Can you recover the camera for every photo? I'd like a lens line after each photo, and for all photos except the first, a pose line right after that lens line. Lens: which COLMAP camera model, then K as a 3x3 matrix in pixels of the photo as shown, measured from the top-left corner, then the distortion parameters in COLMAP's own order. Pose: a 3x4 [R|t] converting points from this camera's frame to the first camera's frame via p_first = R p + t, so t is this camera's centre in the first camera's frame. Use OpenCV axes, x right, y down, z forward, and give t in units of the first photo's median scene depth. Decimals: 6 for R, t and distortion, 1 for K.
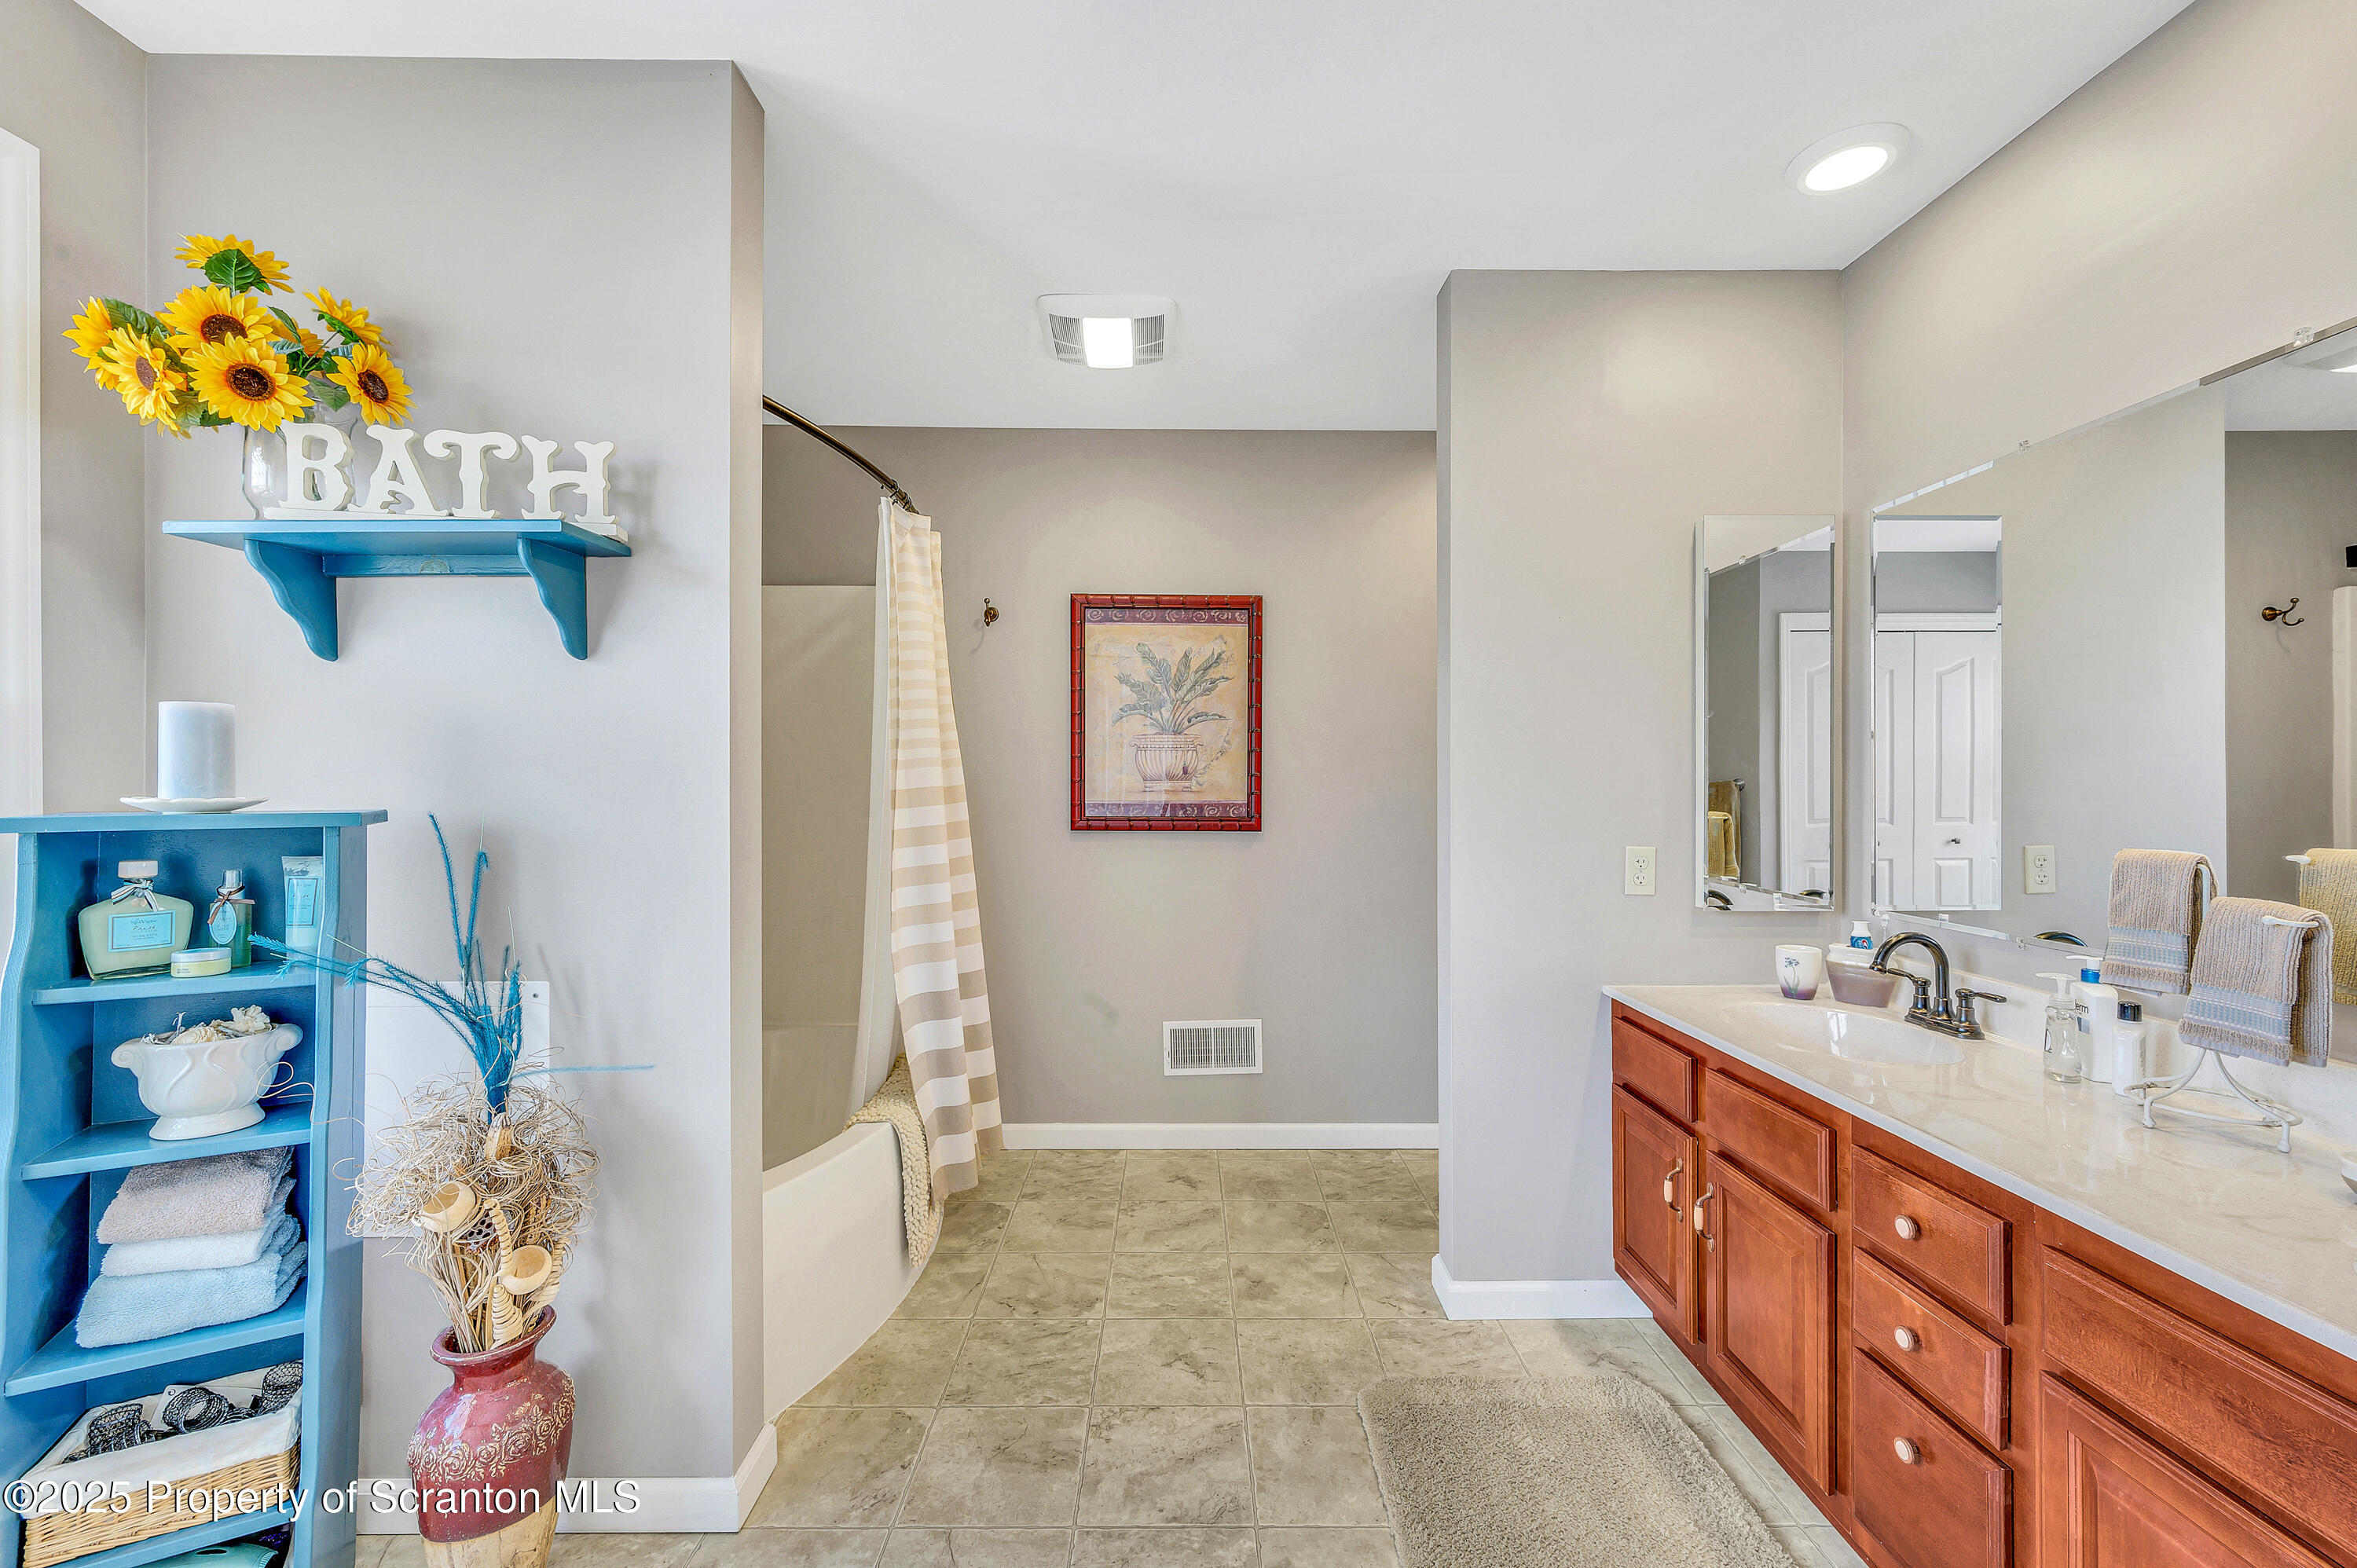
lens RADIAL K [[932.1, 0, 1175.0], [0, 932.1, 784.1], [0, 0, 1]] dist [-0.000096, 0.000090]
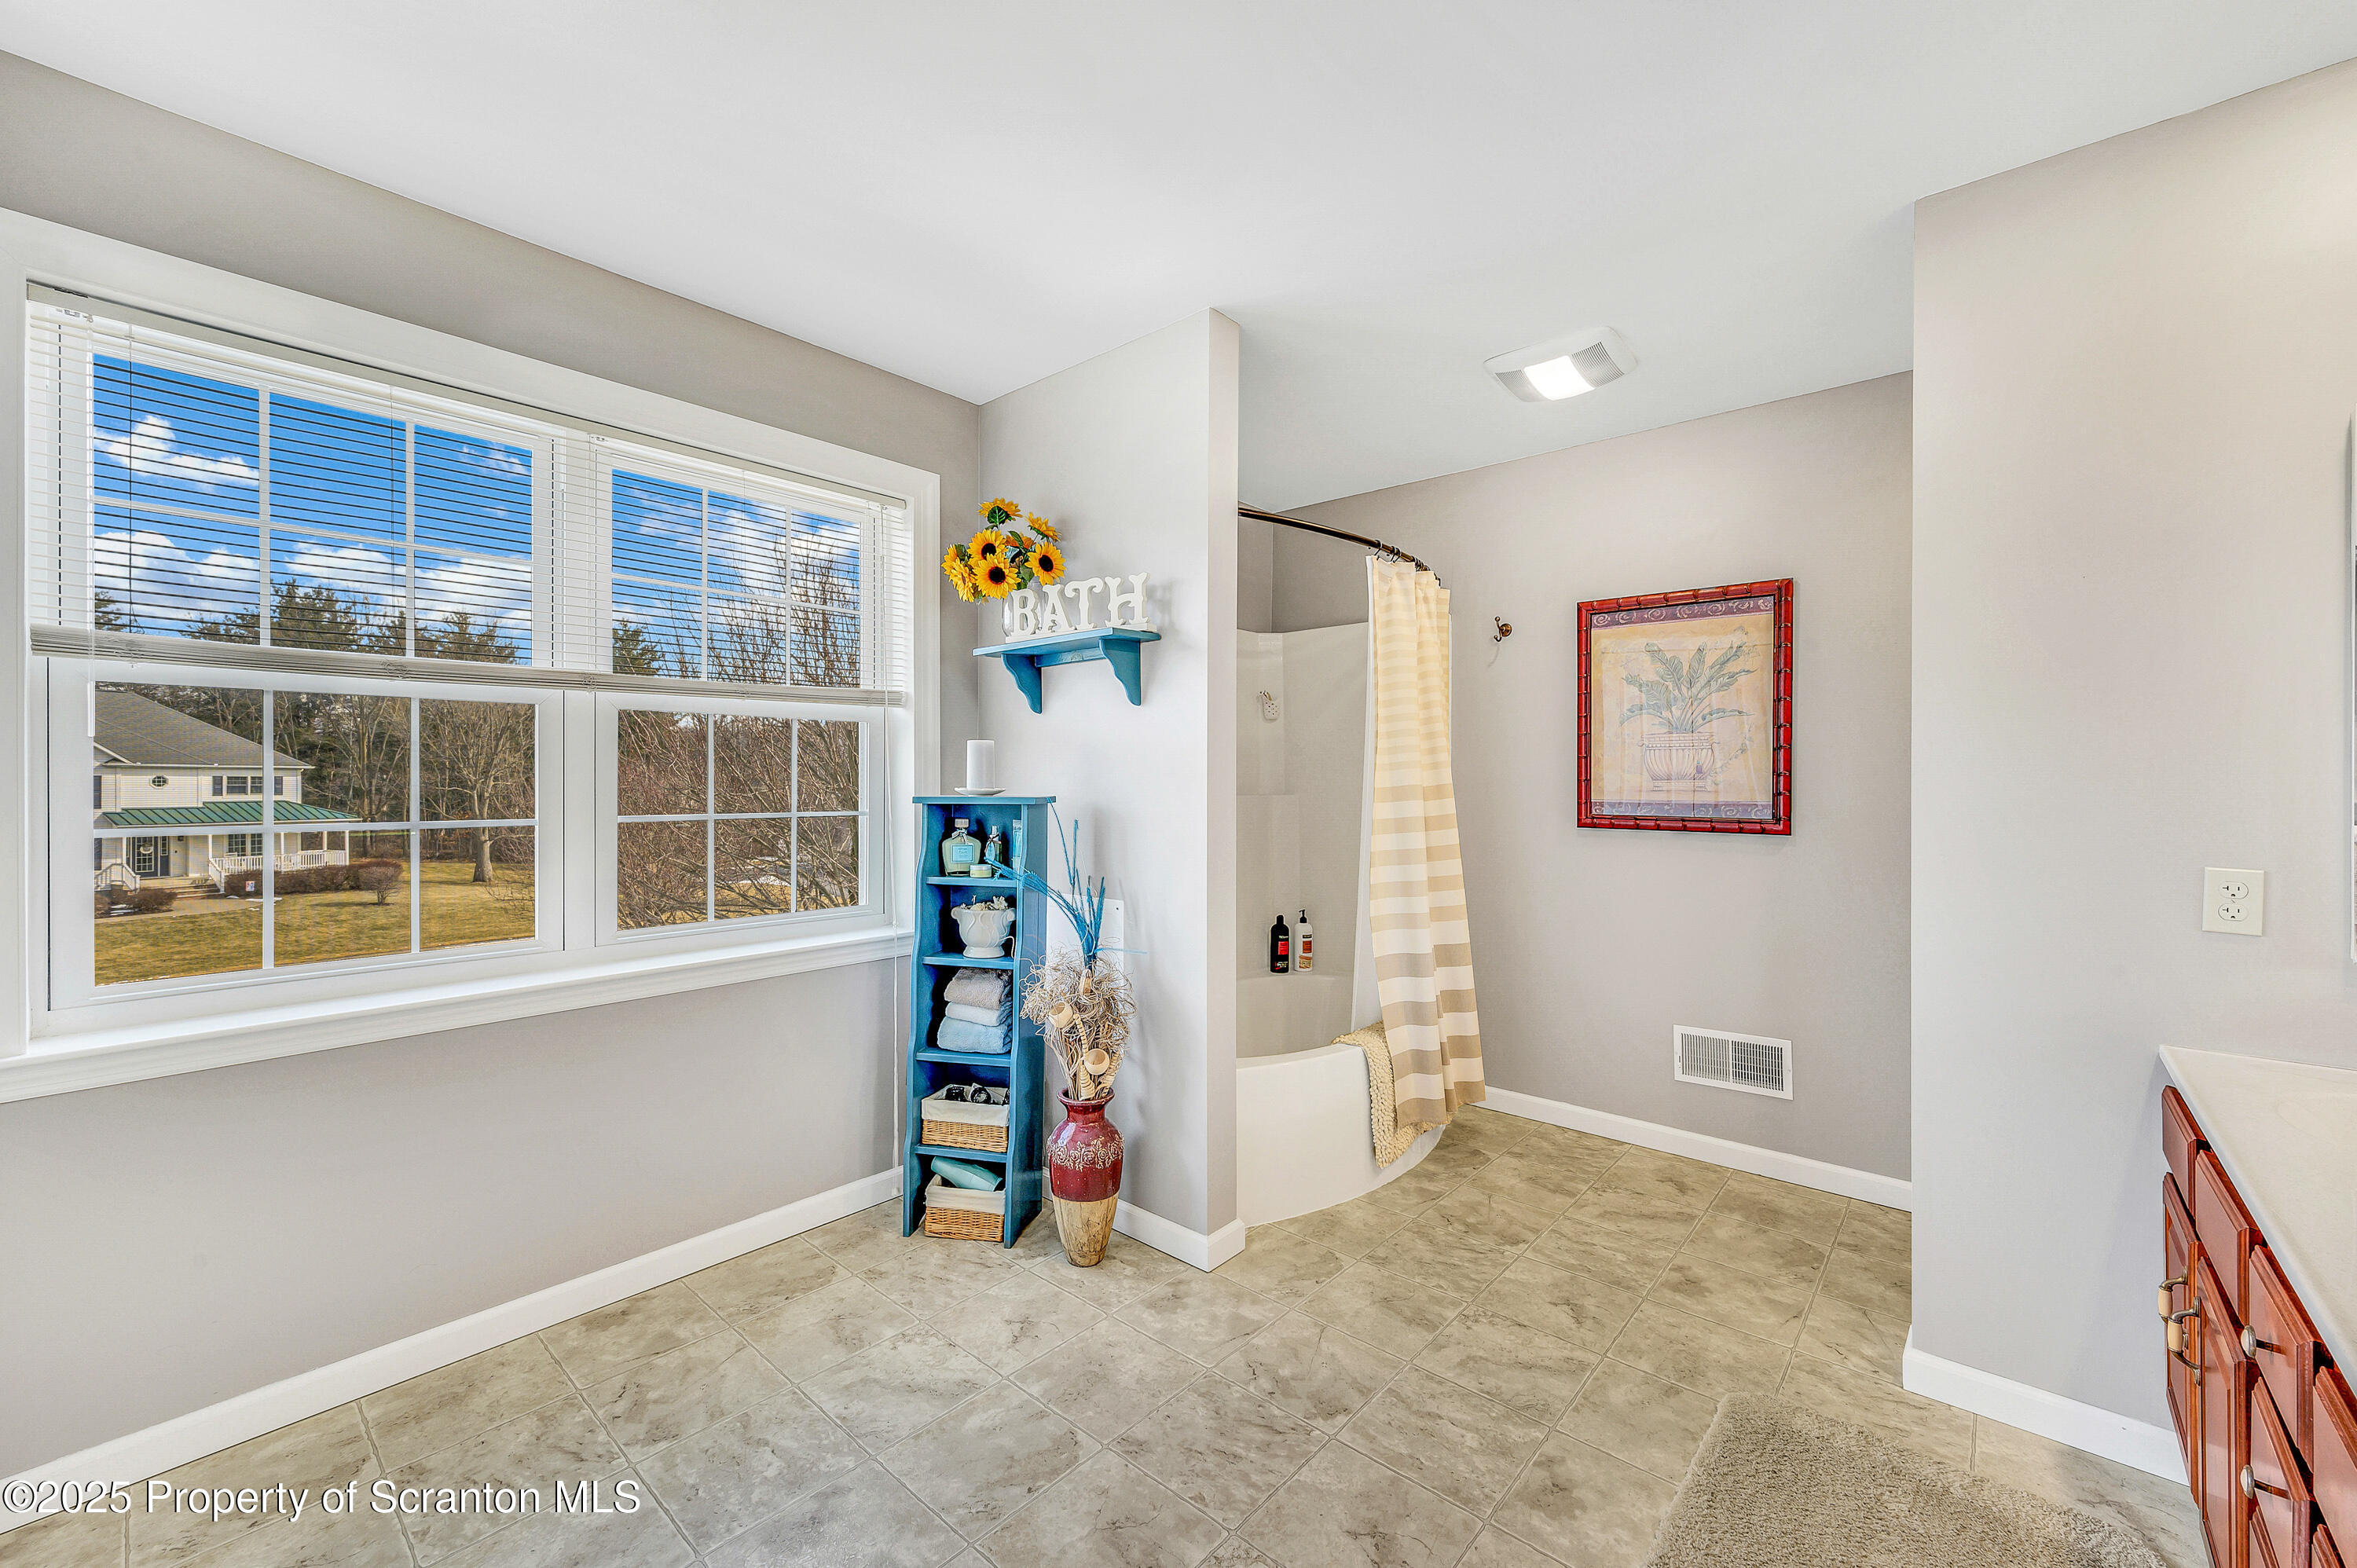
lens RADIAL K [[932.1, 0, 1175.0], [0, 932.1, 784.1], [0, 0, 1]] dist [-0.000096, 0.000090]
pose [[0.740199, 0.004266, -0.672374, 0.436104], [-0.003312, 0.999991, 0.002698, -0.000596], [0.672380, 0.000230, 0.740206, -0.141581]]
